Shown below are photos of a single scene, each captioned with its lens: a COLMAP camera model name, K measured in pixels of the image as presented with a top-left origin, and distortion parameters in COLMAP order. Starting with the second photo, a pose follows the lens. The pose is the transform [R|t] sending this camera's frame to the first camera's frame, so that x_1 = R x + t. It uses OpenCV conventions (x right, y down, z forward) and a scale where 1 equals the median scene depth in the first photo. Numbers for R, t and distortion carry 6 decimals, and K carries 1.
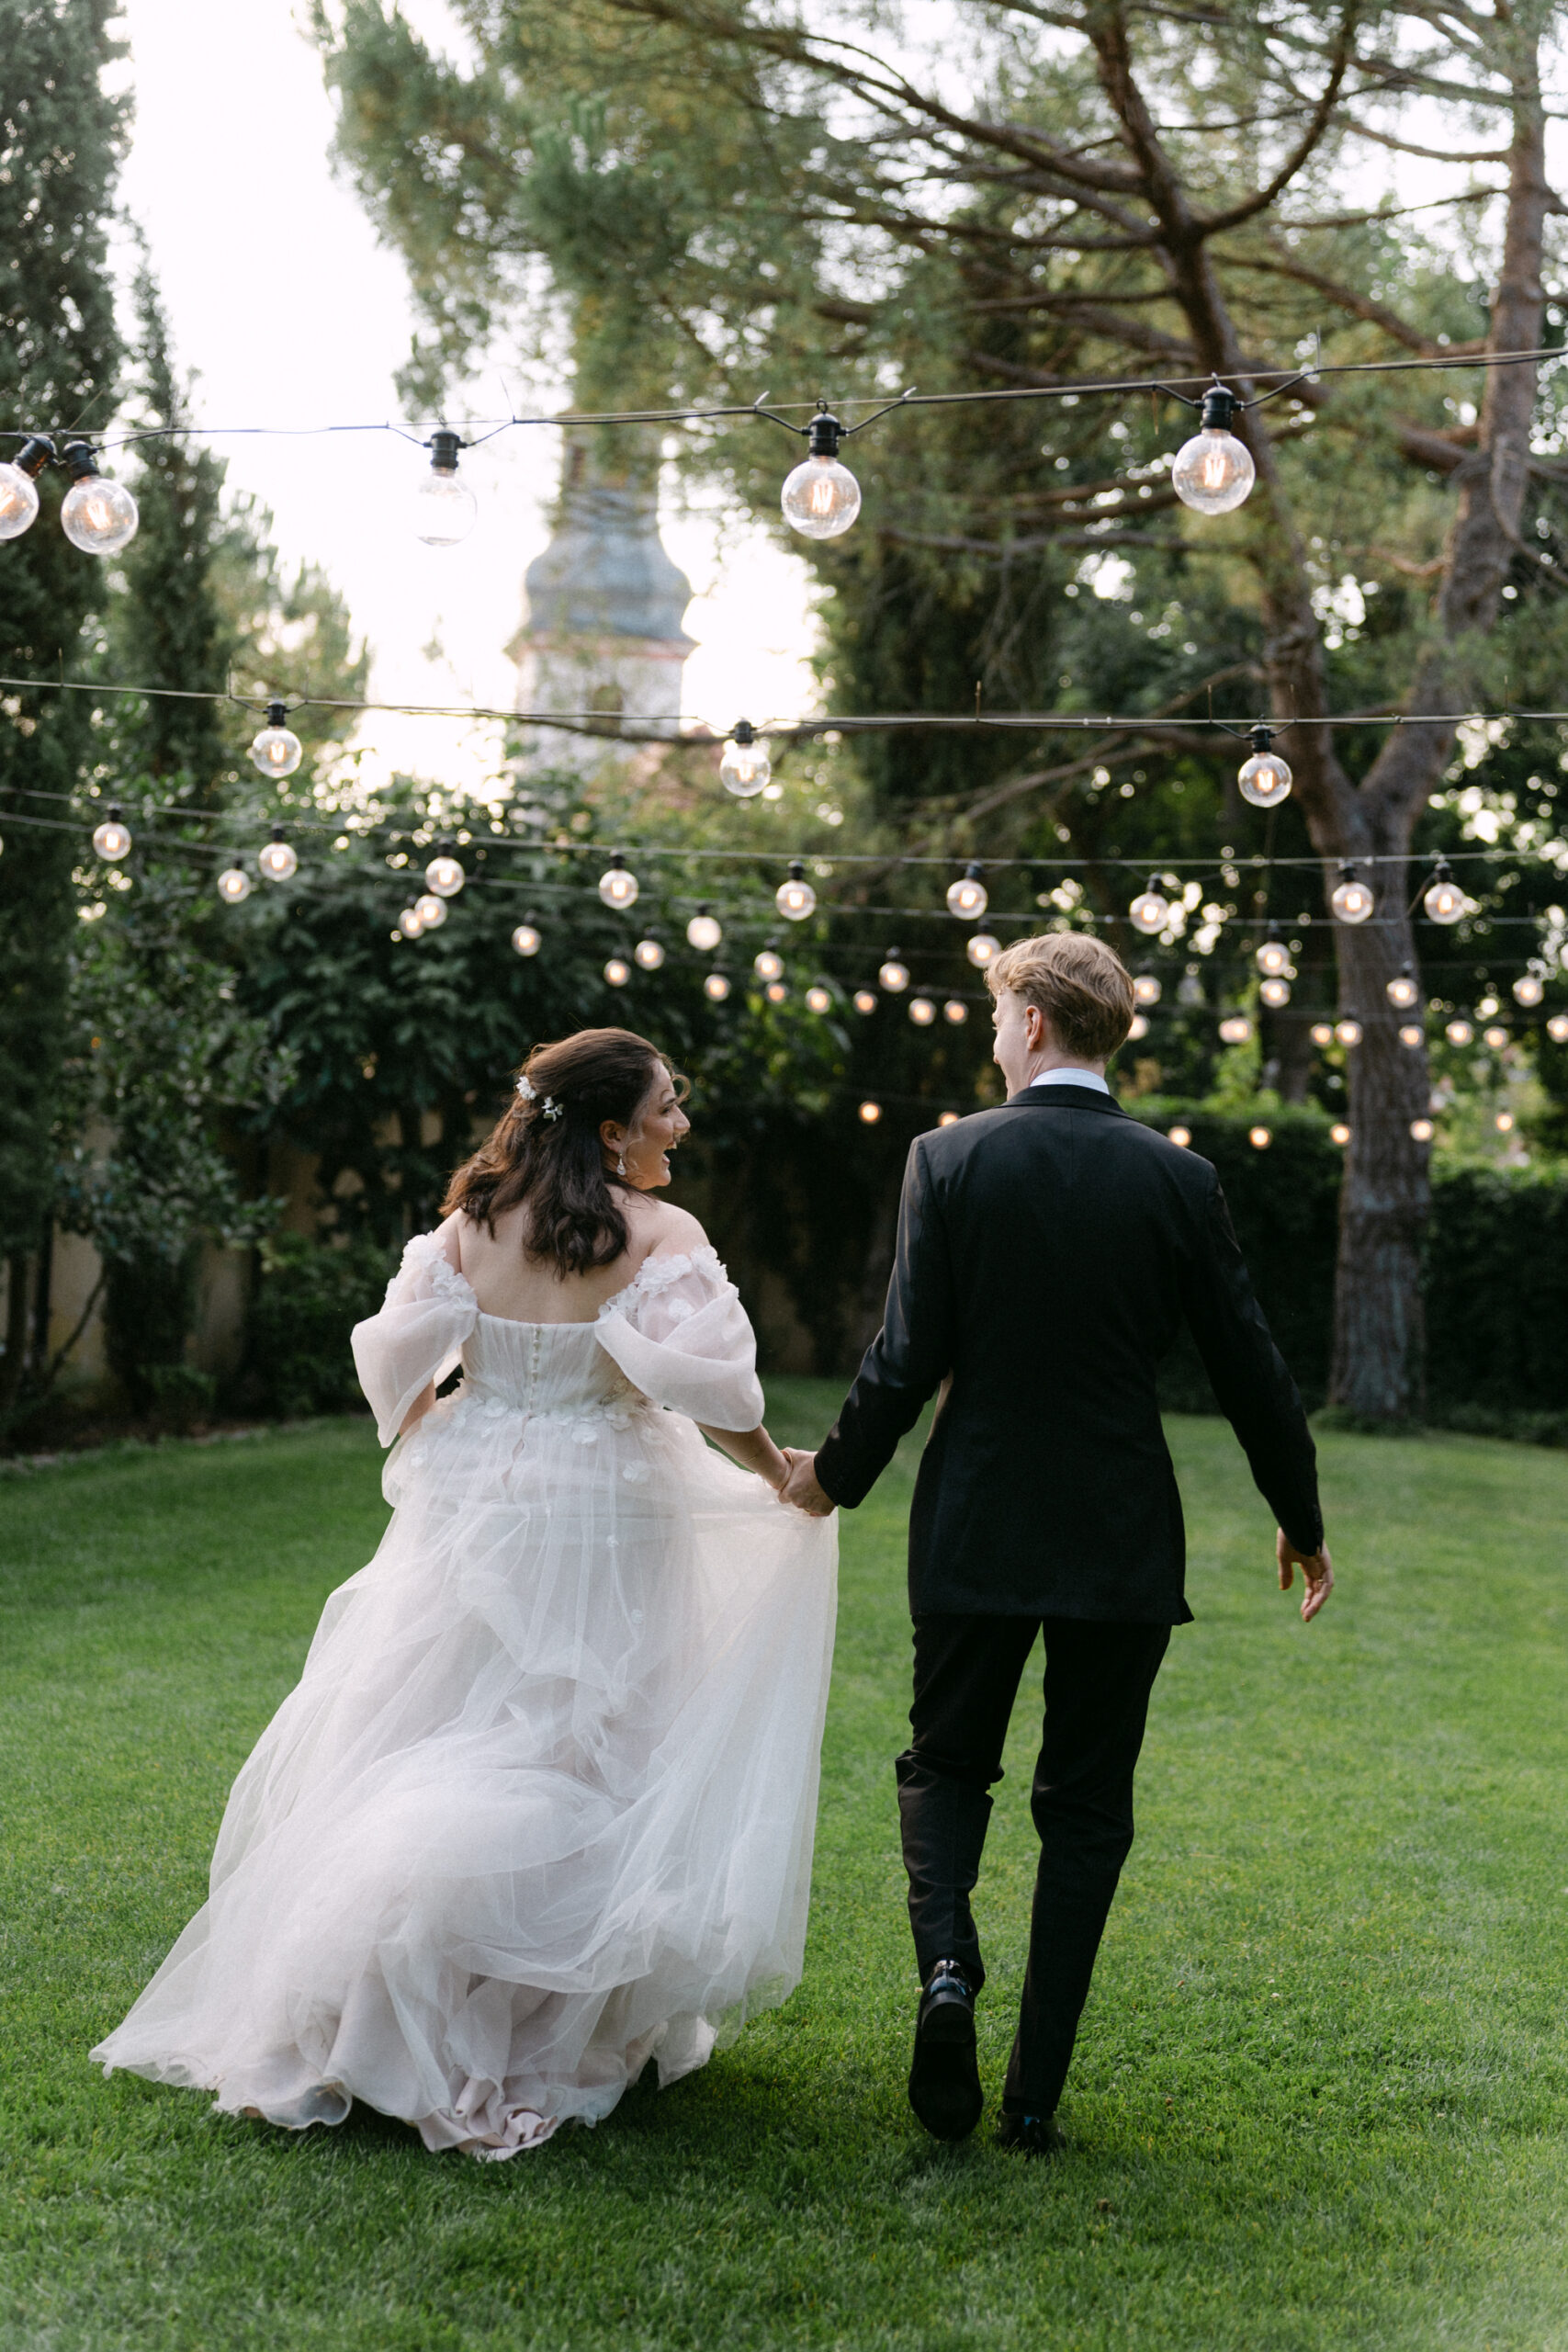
lens RADIAL K [[3819.6, 0, 778.8], [0, 3819.6, 1195.1], [0, 0, 1]] dist [0.014897, 0.000000]
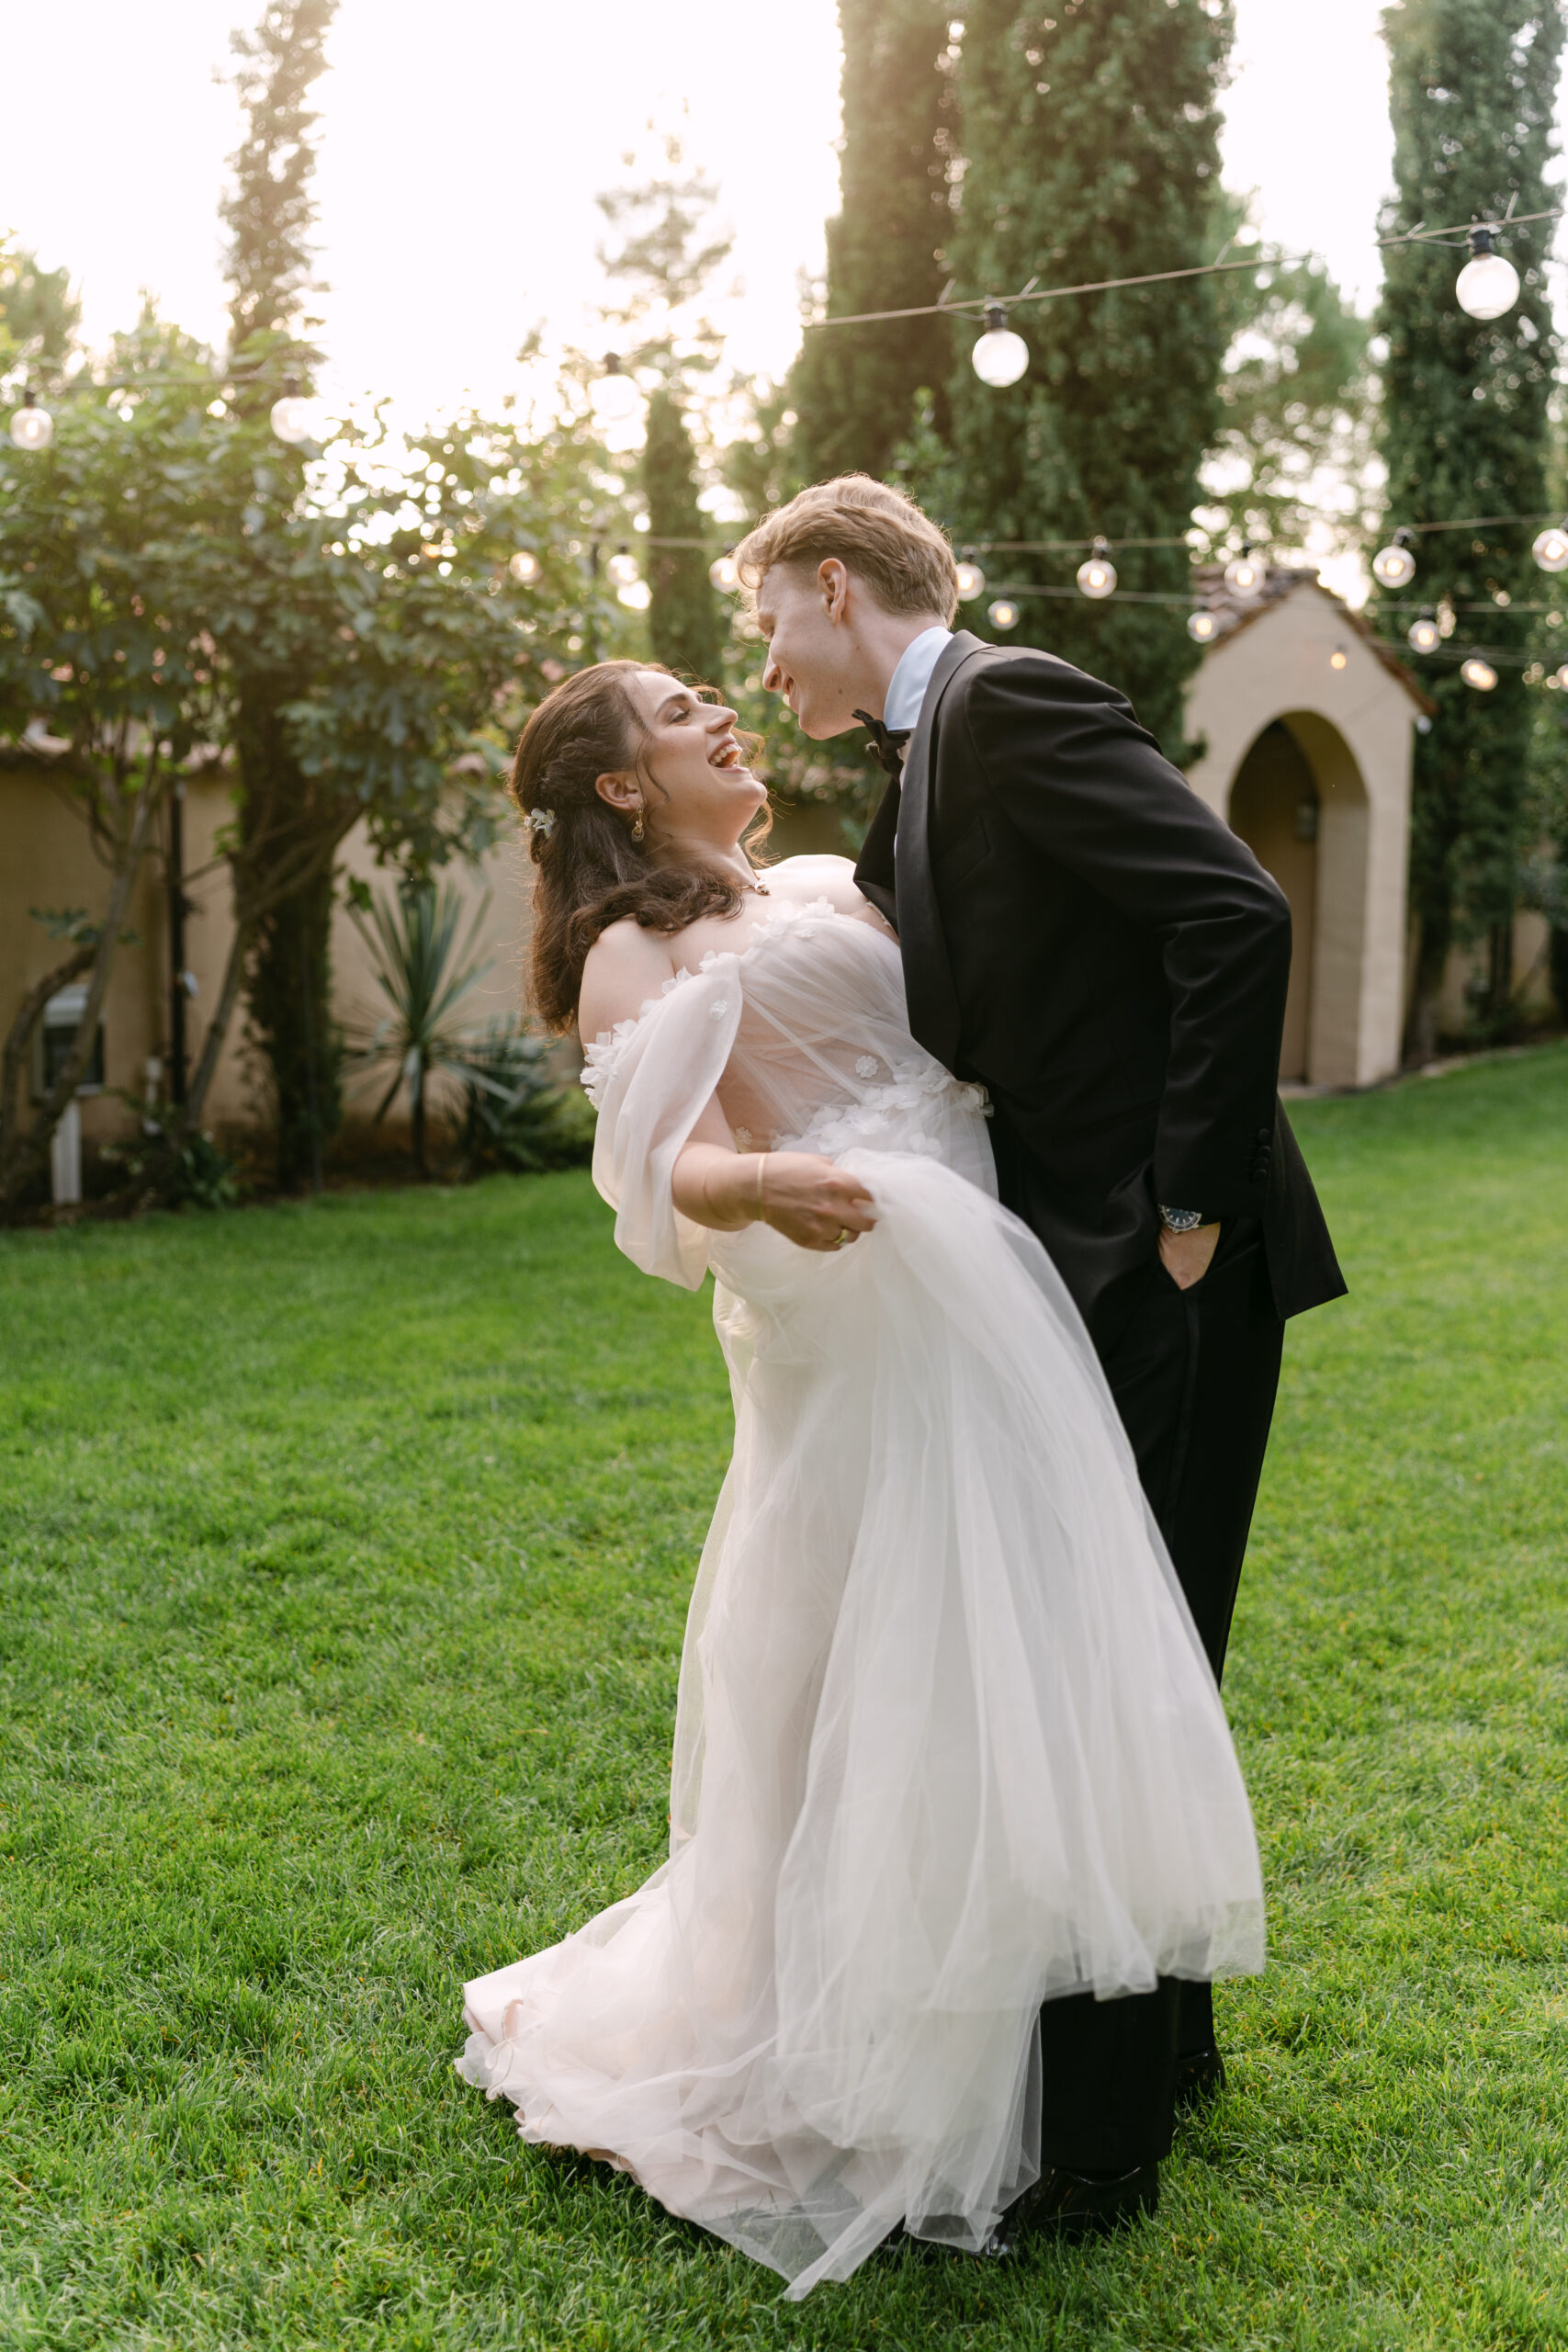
lens RADIAL K [[2578.6, 0, 757.9], [0, 2578.6, 1216.6], [0, 0, 1]] dist [-0.025689, 0.000000]
pose [[0.895178, 0.018645, -0.445319, 0.007397], [0.037204, 0.992512, 0.116342, -0.000603], [0.444154, -0.120714, 0.887781, -0.100112]]
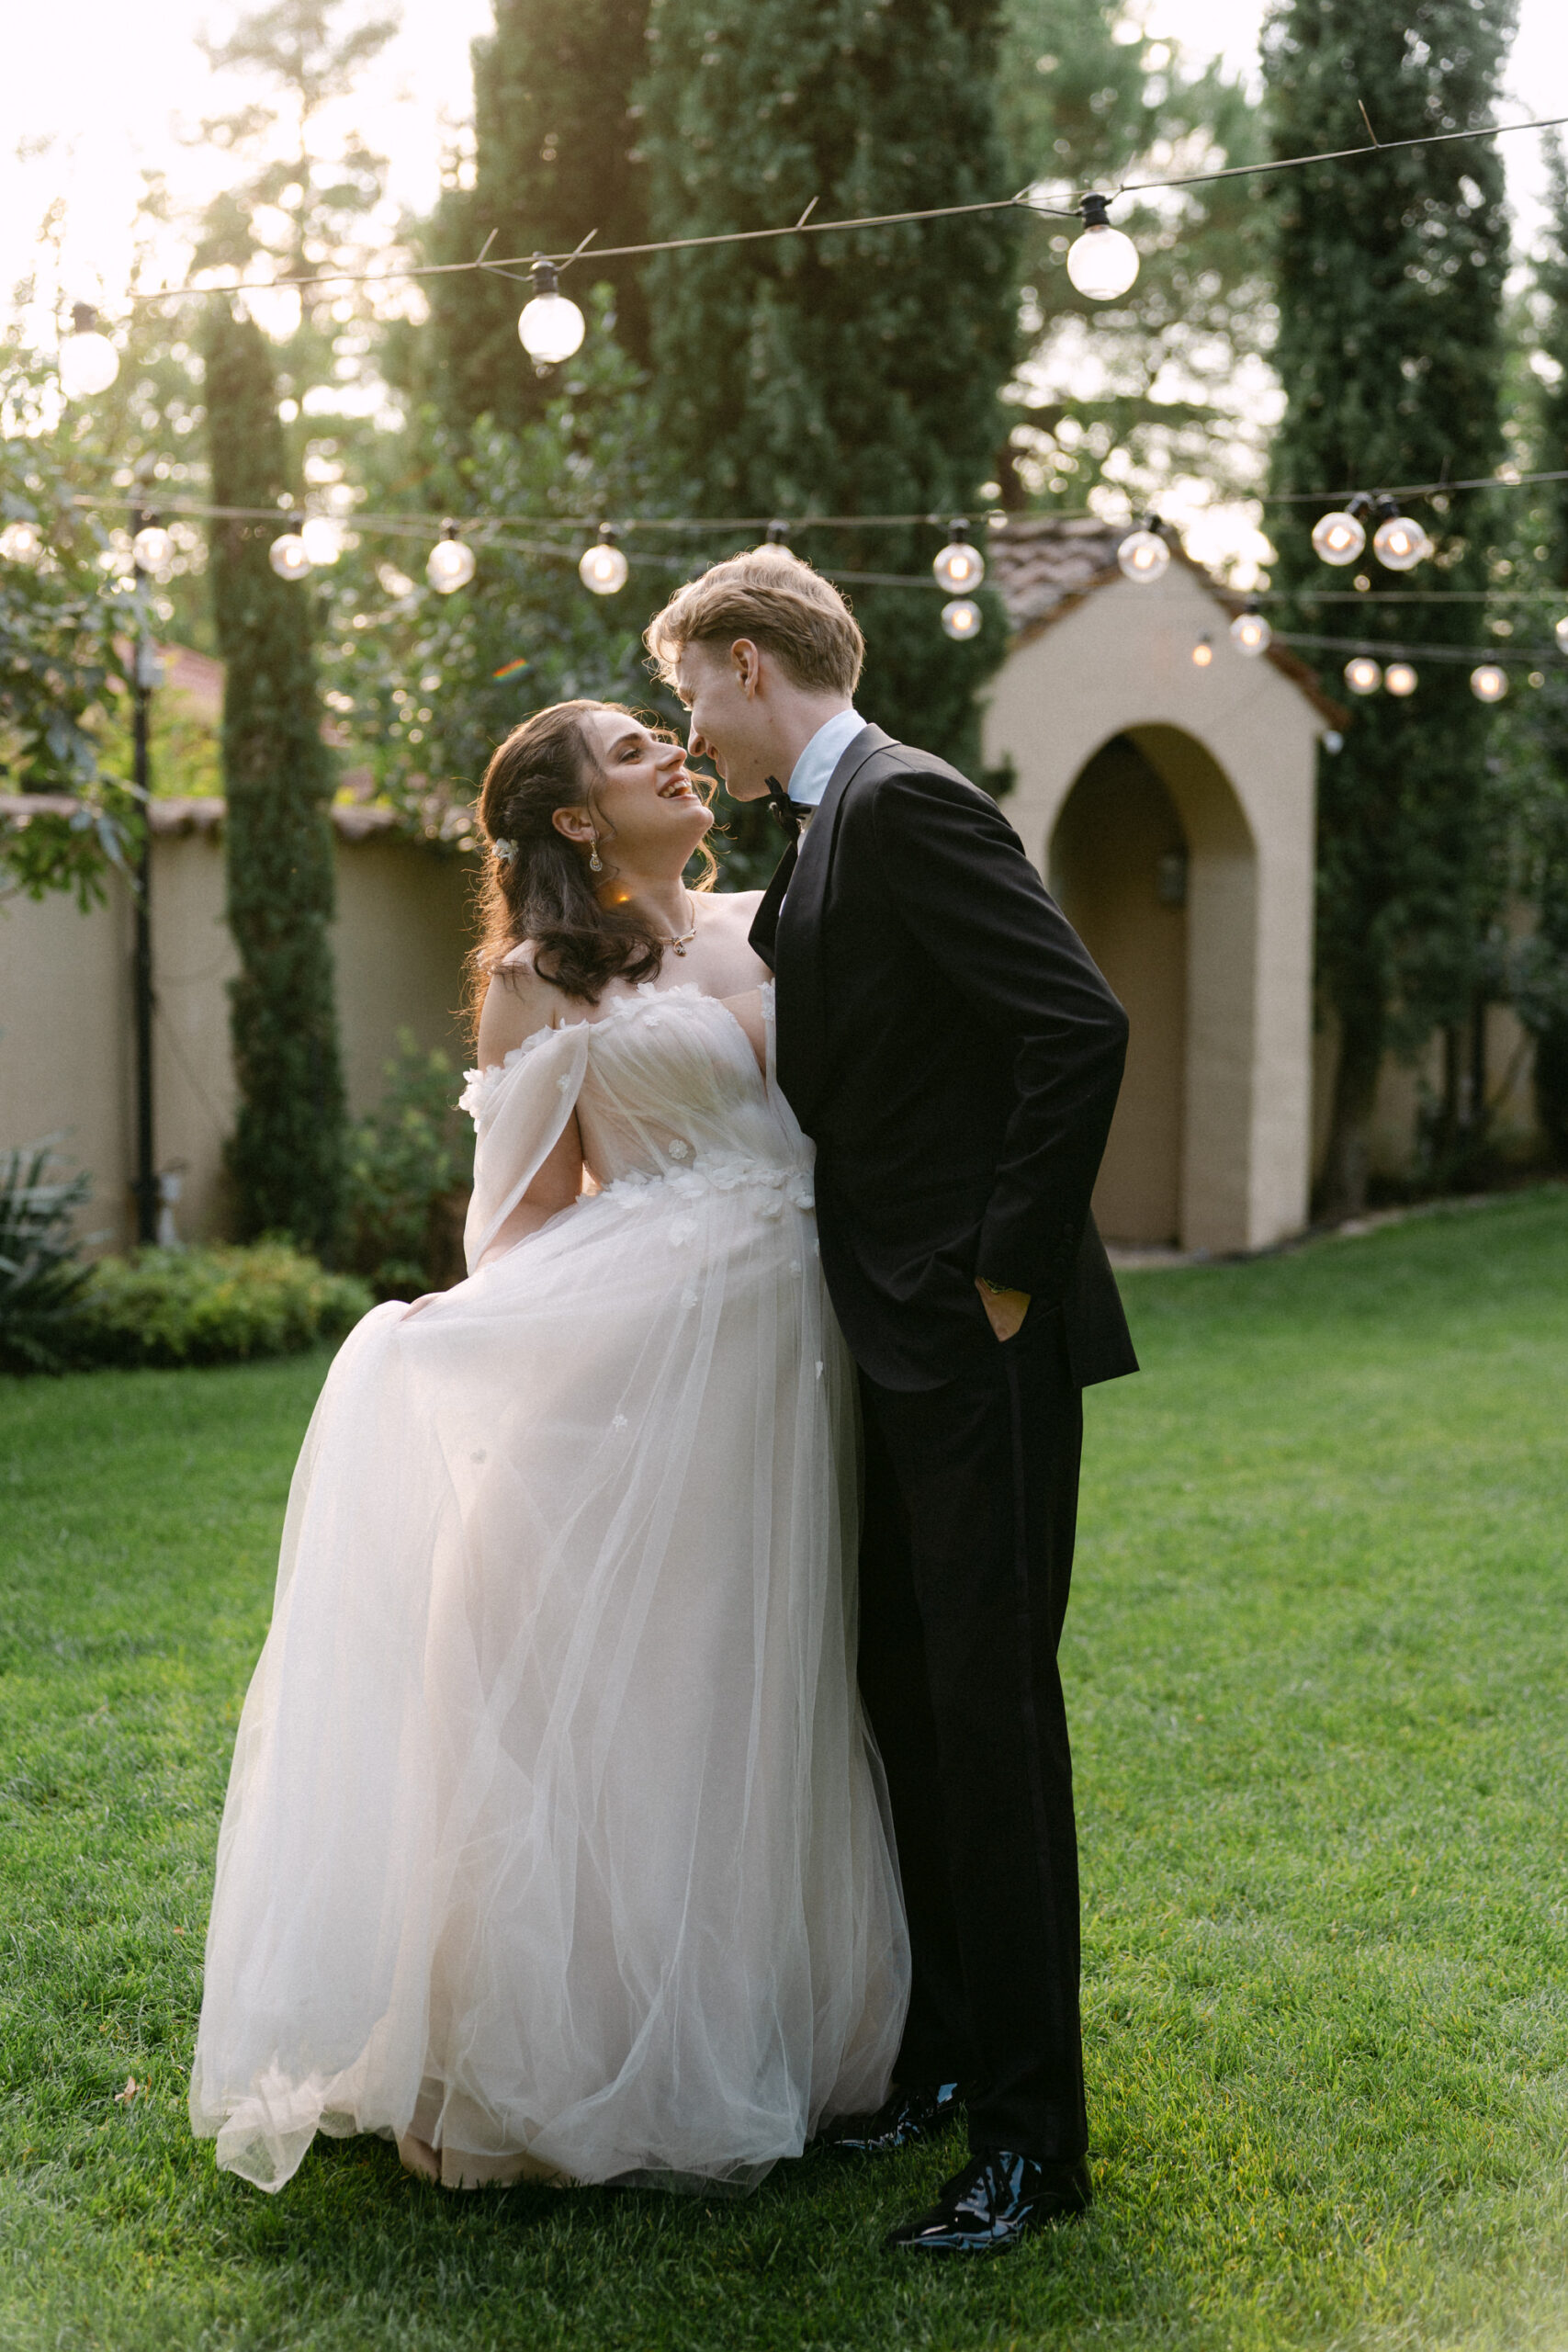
lens RADIAL K [[3903.7, 0, 739.2], [0, 3903.7, 1265.9], [0, 0, 1]] dist [-0.000196, 0.000000]
pose [[0.924724, -0.012955, -0.380418, 0.039169], [0.041717, 0.996850, 0.067458, -0.000047], [0.378345, -0.078250, 0.922351, -0.134737]]
